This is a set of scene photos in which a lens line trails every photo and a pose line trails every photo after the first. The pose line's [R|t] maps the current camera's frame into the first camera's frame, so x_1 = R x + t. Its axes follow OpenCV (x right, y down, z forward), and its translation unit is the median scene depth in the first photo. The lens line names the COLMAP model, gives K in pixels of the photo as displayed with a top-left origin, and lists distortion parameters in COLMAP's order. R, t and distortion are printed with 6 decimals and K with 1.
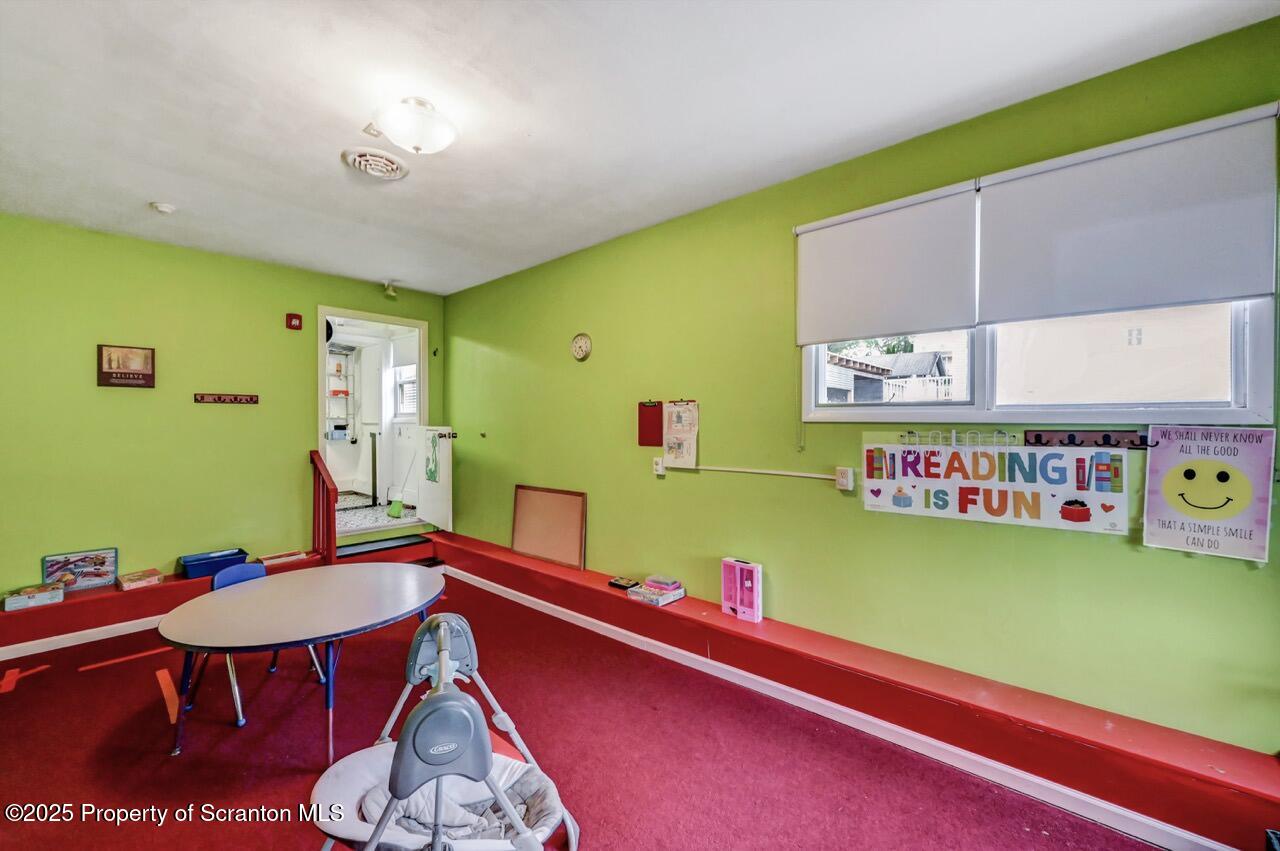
lens RADIAL K [[512.0, 0, 640.0], [0, 512.0, 425.5], [0, 0, 1]] dist [0.000178, 0.000018]
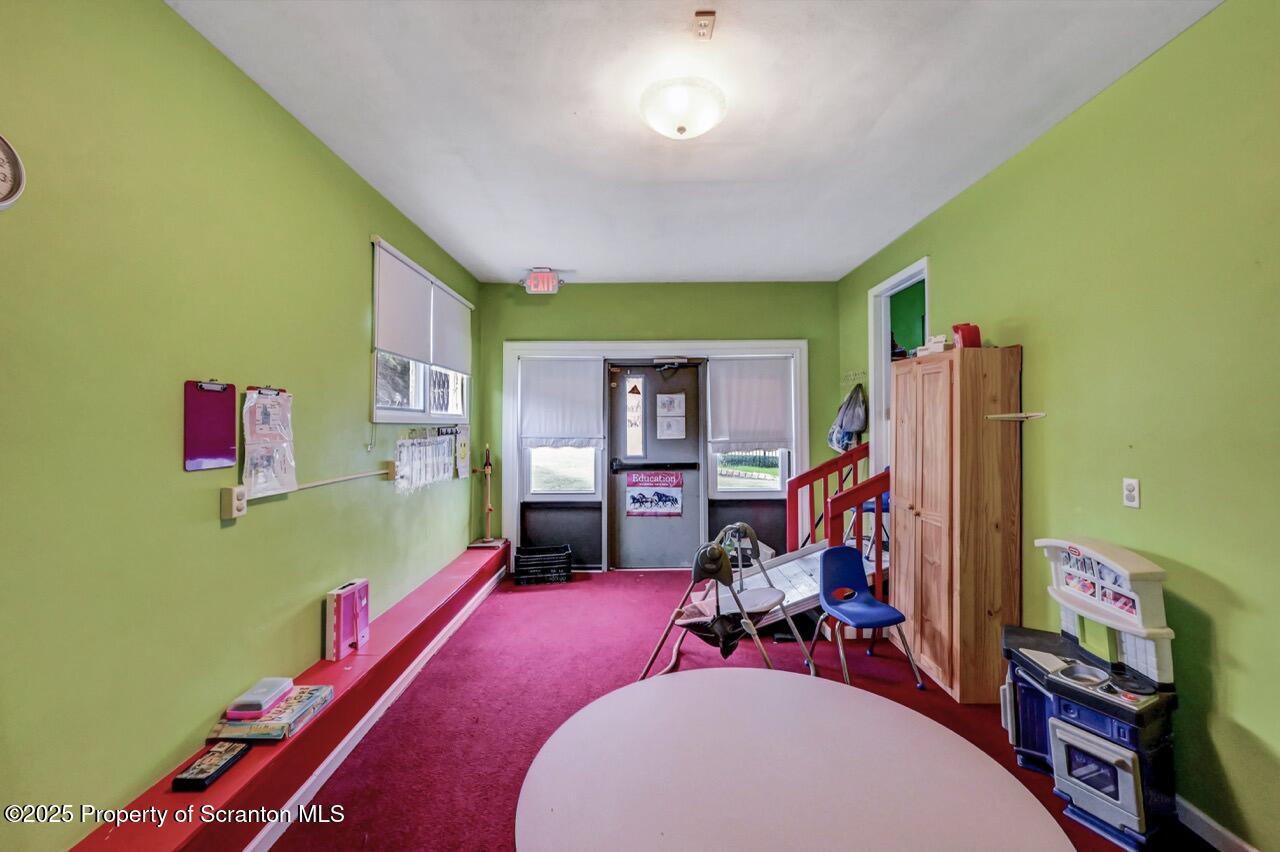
lens RADIAL K [[522.7, 0, 641.6], [0, 522.7, 405.8], [0, 0, 1]] dist [0.000231, 0.000099]
pose [[-0.668492, 0.023561, 0.743346, -0.722780], [0.002882, 0.999573, -0.029091, -0.007011], [-0.743714, -0.017305, -0.668274, 1.123665]]
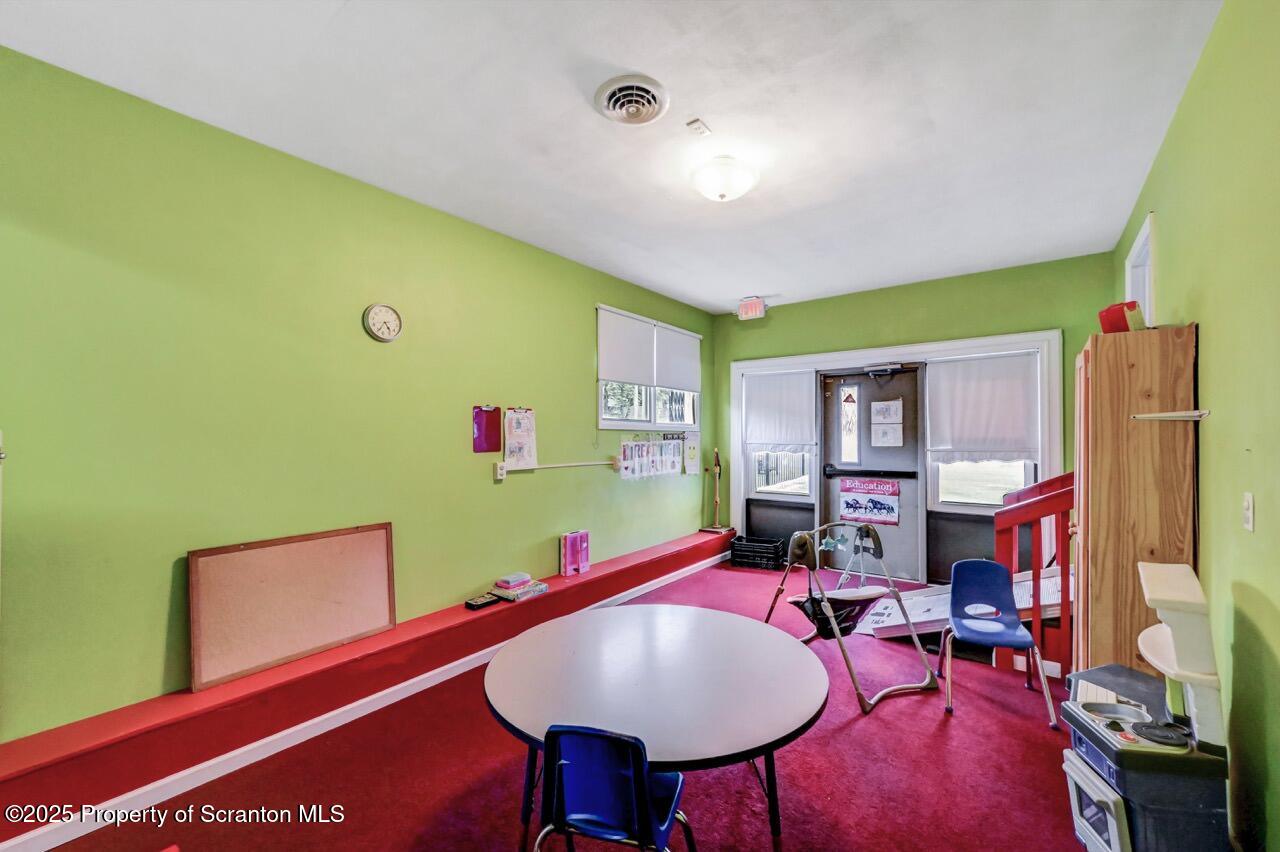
lens RADIAL K [[512.0, 0, 640.0], [0, 512.0, 426.0], [0, 0, 1]] dist [0.000178, 0.000018]
pose [[-0.077824, 0.016116, 0.996837, -1.067407], [0.003259, 0.999868, -0.015911, 0.007756], [-0.996962, 0.002010, -0.077867, 0.856845]]
